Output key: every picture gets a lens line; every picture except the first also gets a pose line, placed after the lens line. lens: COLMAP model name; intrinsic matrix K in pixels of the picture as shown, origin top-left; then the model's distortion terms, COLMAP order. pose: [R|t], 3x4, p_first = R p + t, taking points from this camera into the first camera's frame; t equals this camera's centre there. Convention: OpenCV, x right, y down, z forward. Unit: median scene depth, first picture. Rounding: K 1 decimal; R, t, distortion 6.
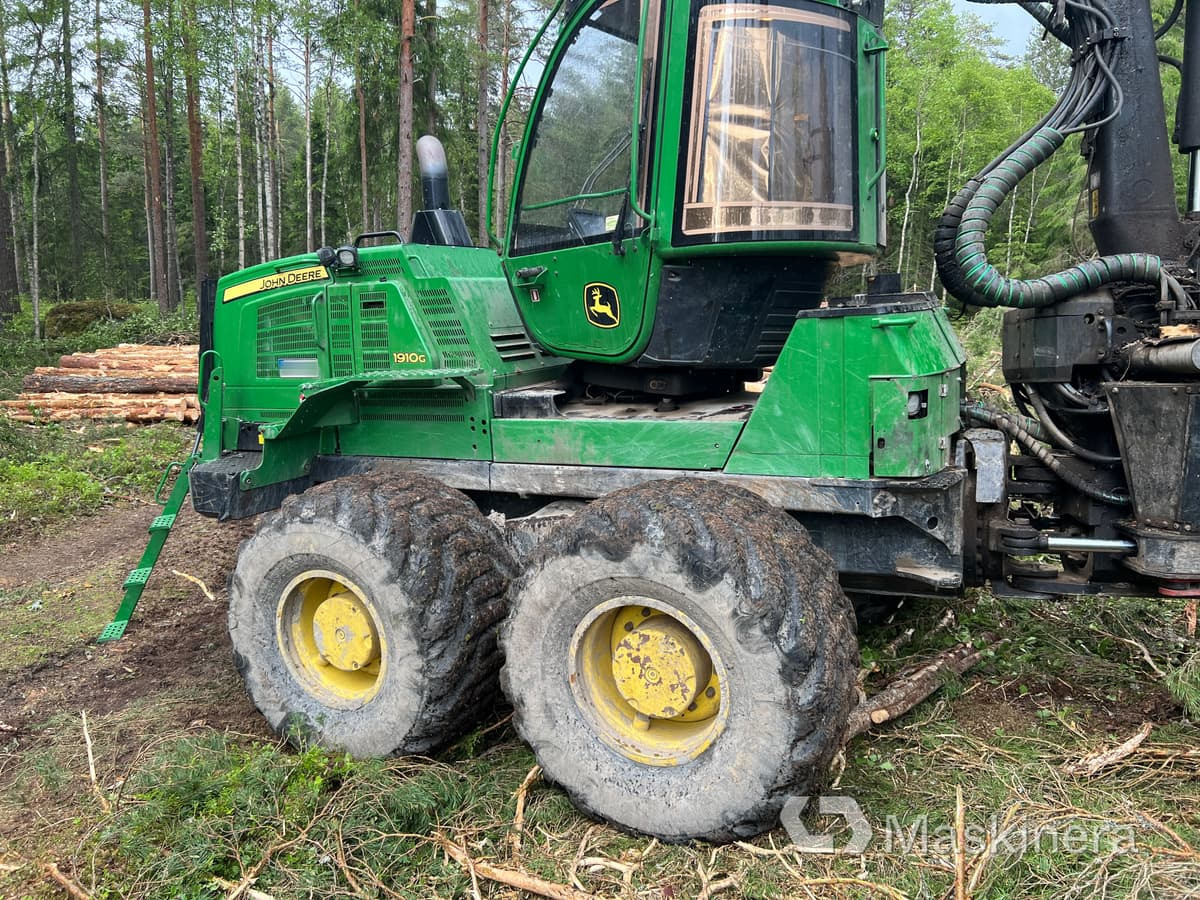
lens RADIAL K [[899.9, 0, 592.6], [0, 899.9, 443.1], [0, 0, 1]] dist [0.056132, -0.060753]
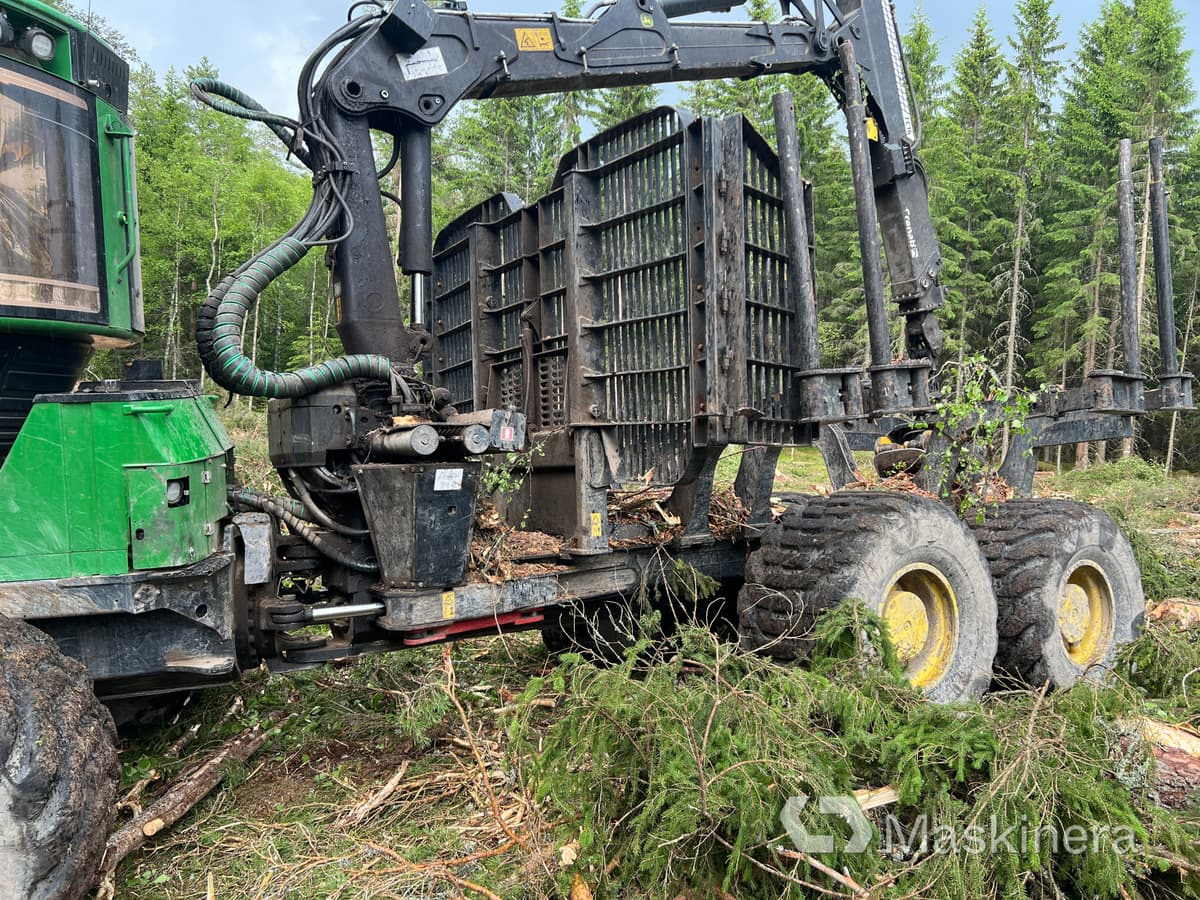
lens RADIAL K [[899.9, 0, 609.3], [0, 899.9, 443.2], [0, 0, 1]] dist [0.056132, -0.060753]
pose [[0.742510, -0.012005, 0.669728, 0.041014], [0.075086, 0.995029, -0.065410, 0.003958], [-0.665613, 0.098855, 0.739721, -0.048055]]
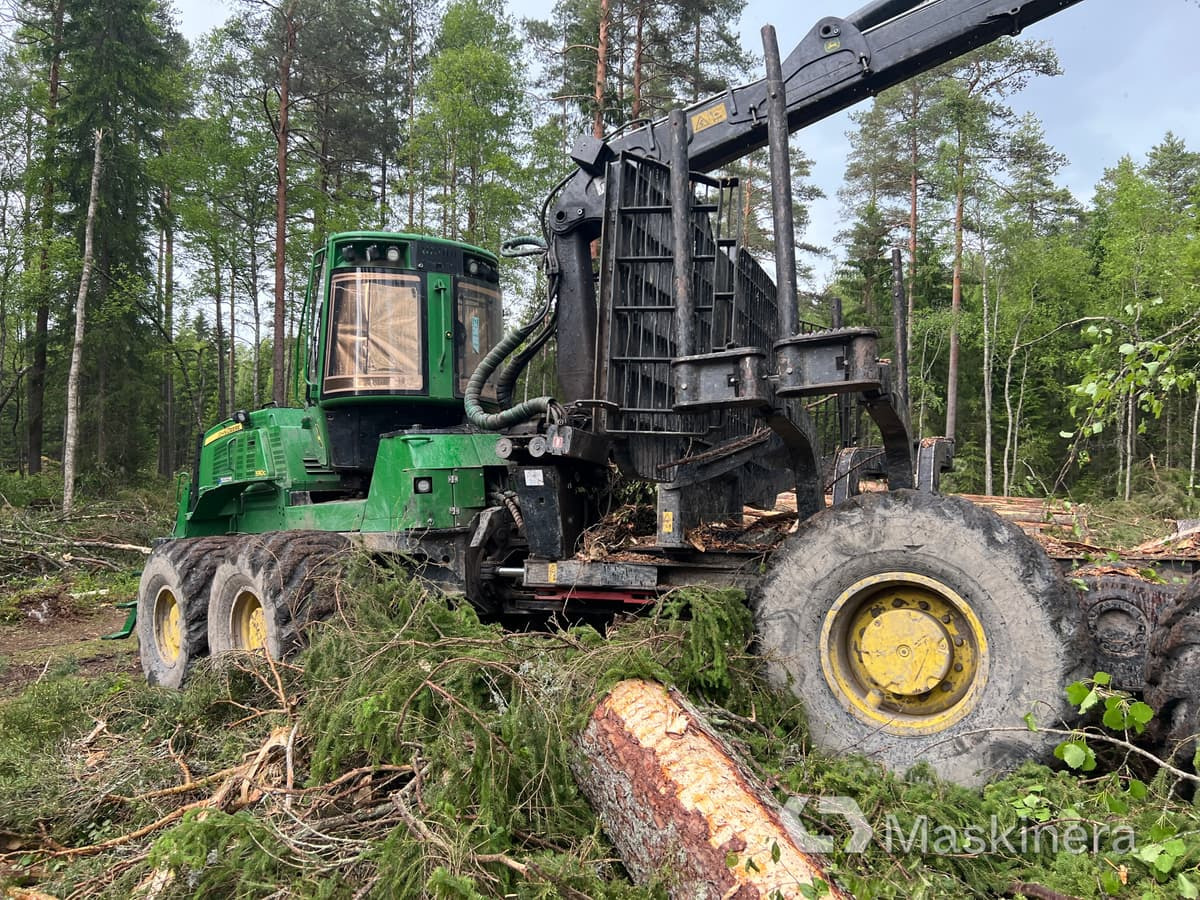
lens RADIAL K [[899.9, 0, 593.3], [0, 899.9, 458.8], [0, 0, 1]] dist [0.056132, -0.060753]
pose [[0.943996, -0.013729, -0.329671, 1.123517], [-0.046741, 0.983494, -0.174799, 0.174784], [0.326629, 0.180419, 0.927773, -0.445429]]
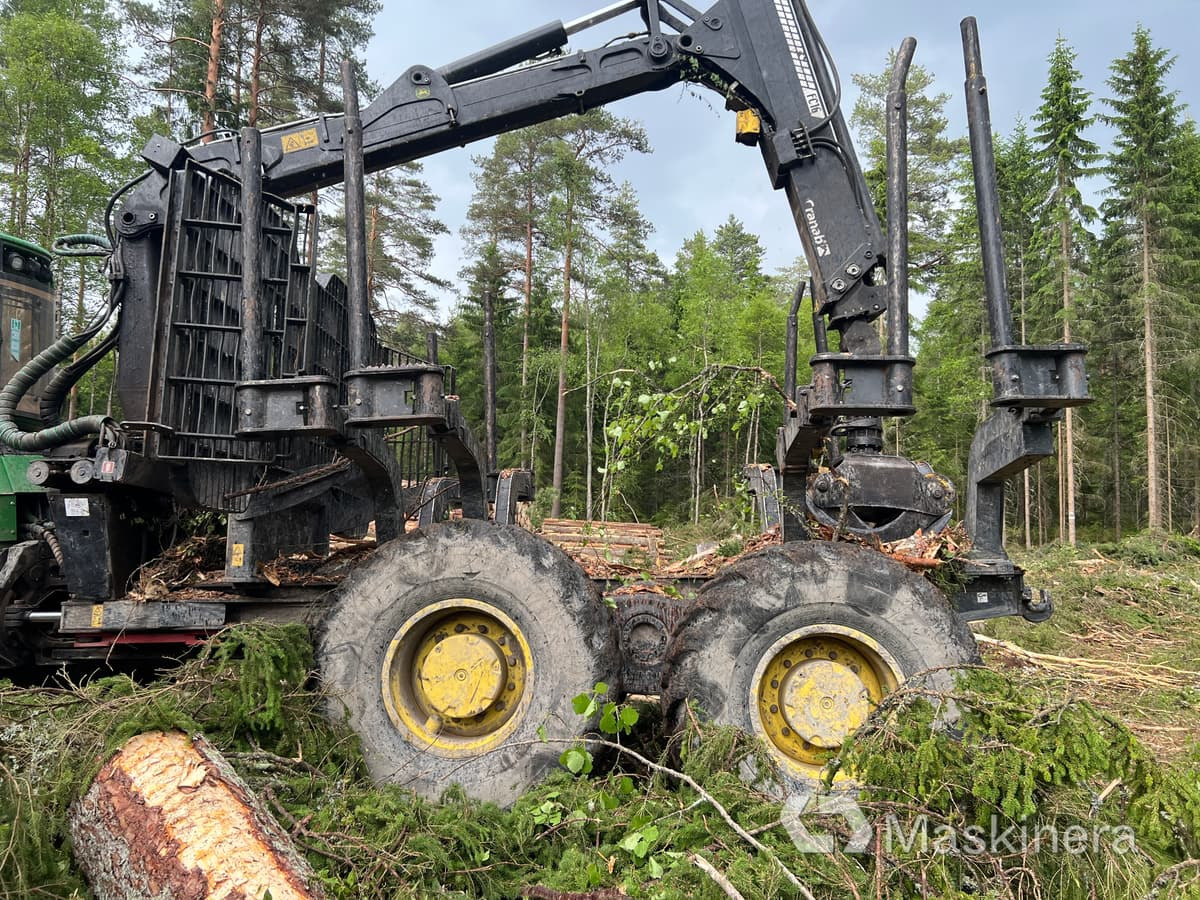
lens RADIAL K [[899.9, 0, 593.7], [0, 899.9, 444.0], [0, 0, 1]] dist [0.056132, -0.060753]
pose [[0.997350, 0.000632, 0.072751, 1.187033], [0.015865, 0.974008, -0.225957, 0.171180], [-0.071003, 0.226513, 0.971417, -0.448957]]
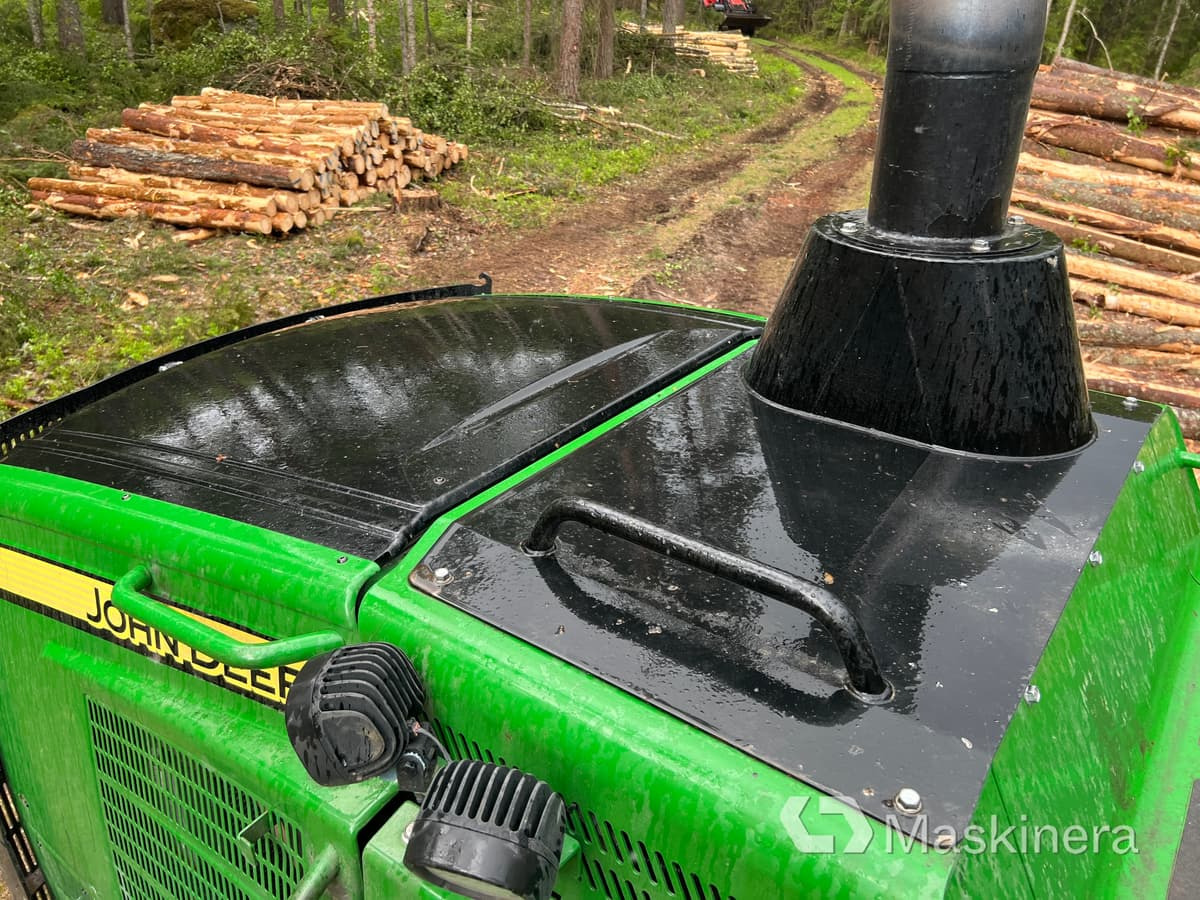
lens RADIAL K [[899.9, 0, 600.2], [0, 899.9, 451.2], [0, 0, 1]] dist [0.056132, -0.060753]
pose [[0.985588, 0.117765, -0.121437, -0.277860], [-0.074530, 0.946748, 0.313232, -0.349243], [0.151858, -0.299667, 0.941881, 1.013635]]
